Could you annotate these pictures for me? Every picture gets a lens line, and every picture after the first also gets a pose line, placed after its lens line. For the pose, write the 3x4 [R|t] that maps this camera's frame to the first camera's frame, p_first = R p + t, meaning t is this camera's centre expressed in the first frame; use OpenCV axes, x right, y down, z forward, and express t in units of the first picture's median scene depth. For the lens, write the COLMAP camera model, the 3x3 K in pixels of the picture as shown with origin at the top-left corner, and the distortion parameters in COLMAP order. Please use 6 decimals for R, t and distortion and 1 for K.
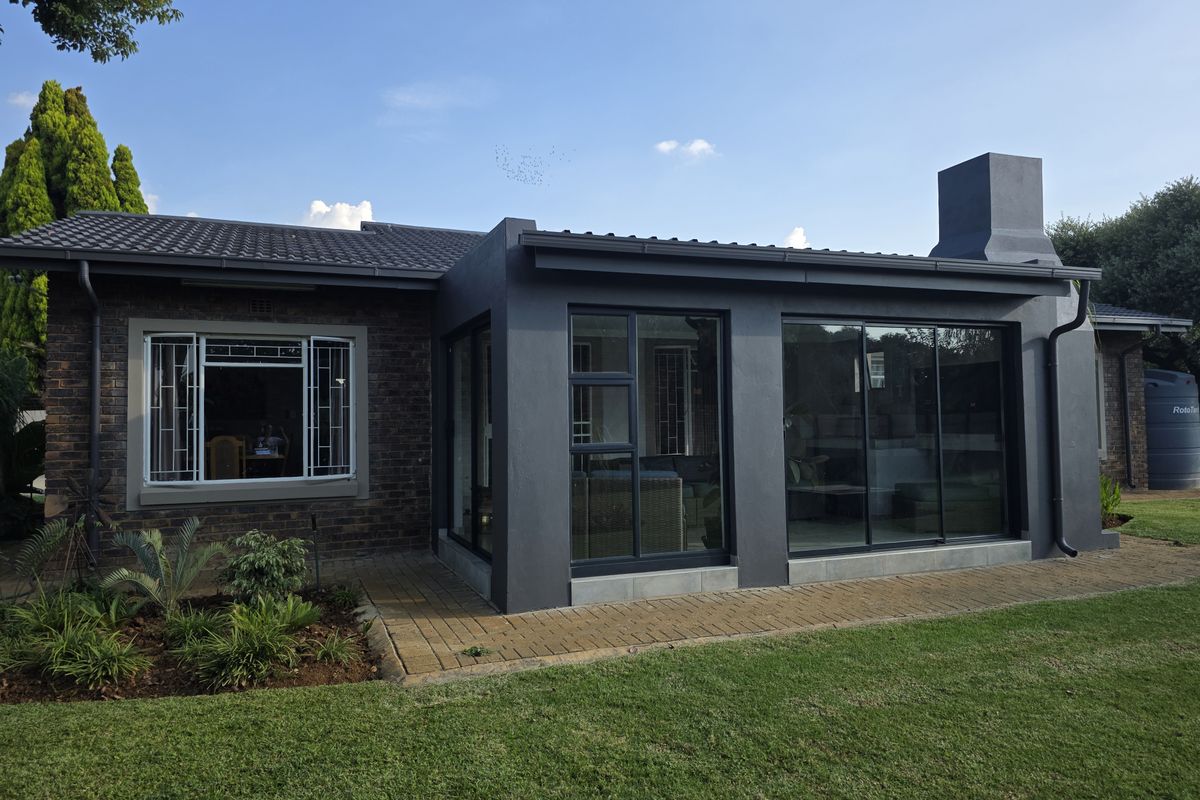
lens RADIAL K [[820.6, 0, 600.8], [0, 820.6, 392.9], [0, 0, 1]] dist [0.092110, -0.084841]
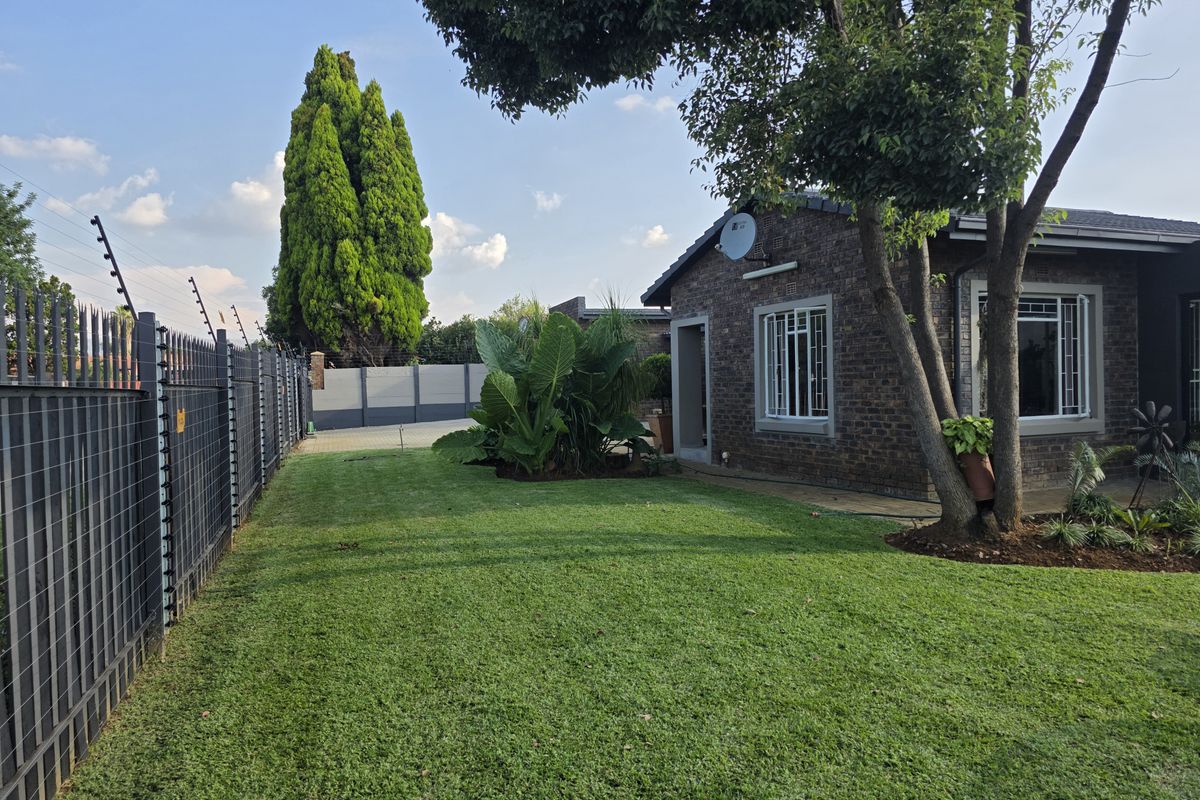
lens RADIAL K [[820.6, 0, 600.8], [0, 820.6, 392.9], [0, 0, 1]] dist [0.092110, -0.084841]
pose [[0.998333, -0.010083, 0.056825, -0.410403], [0.007258, 0.998738, 0.049701, 0.002440], [-0.057254, -0.049206, 0.997146, -0.053533]]
